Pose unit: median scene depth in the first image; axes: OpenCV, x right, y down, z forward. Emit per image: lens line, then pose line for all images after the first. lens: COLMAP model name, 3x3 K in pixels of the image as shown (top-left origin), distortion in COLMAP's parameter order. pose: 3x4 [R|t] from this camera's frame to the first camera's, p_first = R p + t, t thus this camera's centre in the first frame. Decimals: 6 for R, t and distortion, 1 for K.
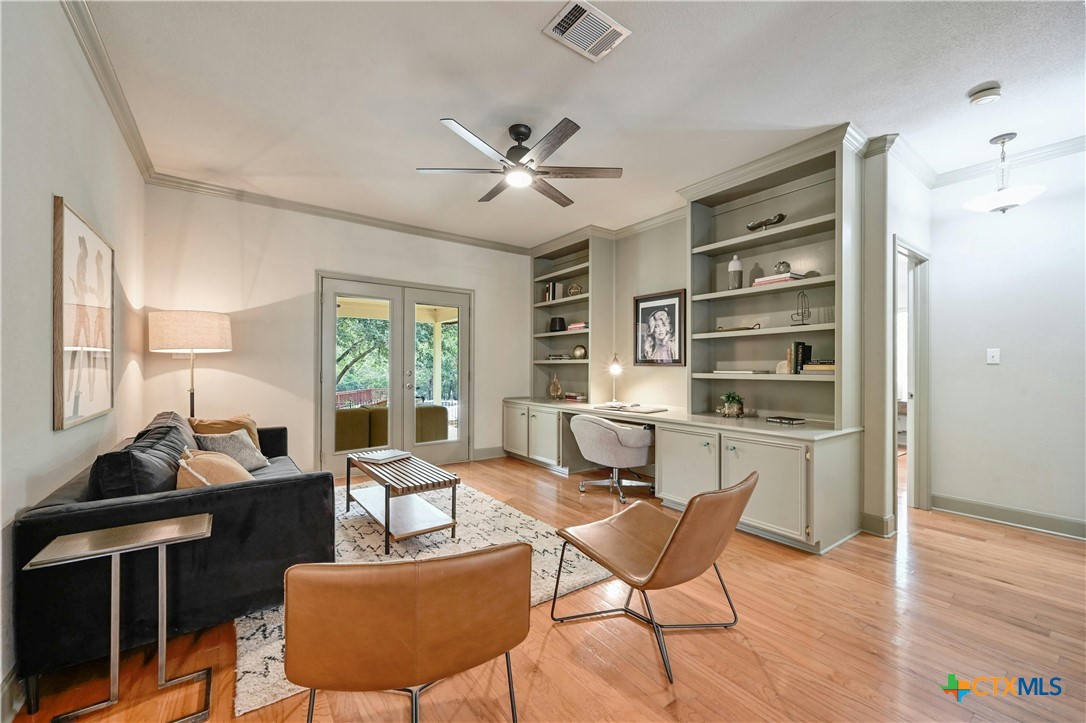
lens RADIAL K [[436.1, 0, 547.7], [0, 436.1, 363.4], [0, 0, 1]] dist [0.001885, -0.000052]
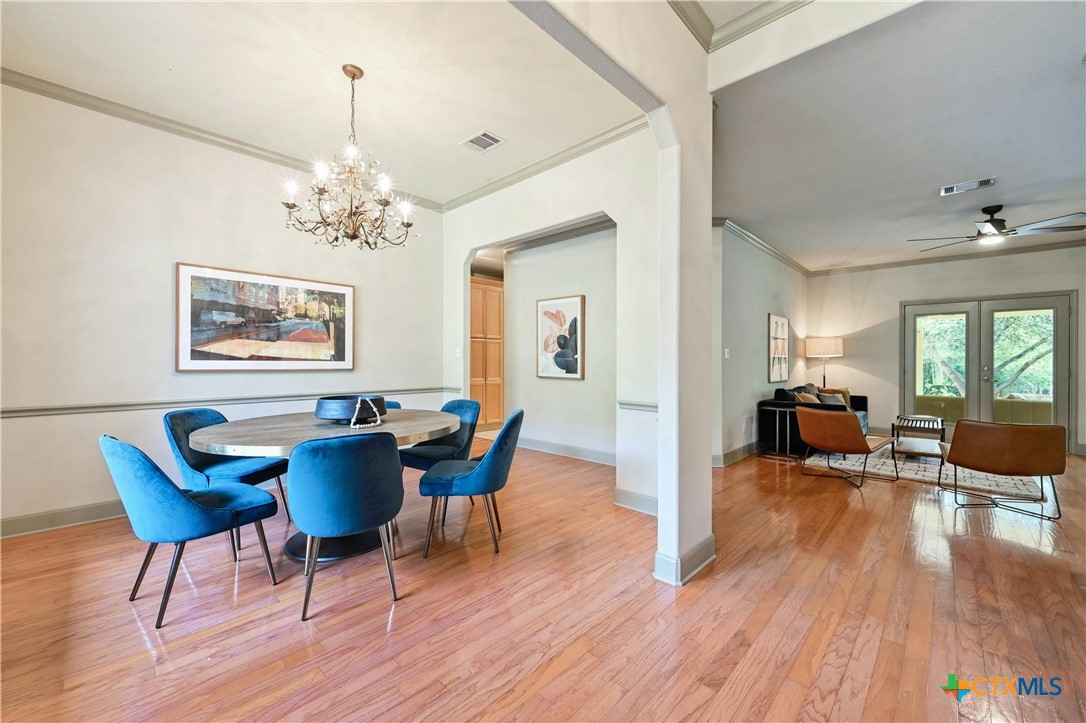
lens RADIAL K [[436.1, 0, 546.9], [0, 436.1, 362.6], [0, 0, 1]] dist [0.001885, -0.000052]
pose [[0.194060, -0.004384, -0.980980, 0.932592], [0.007029, 0.999971, -0.003078, 0.000058], [0.980965, -0.006298, 0.194085, -0.672937]]
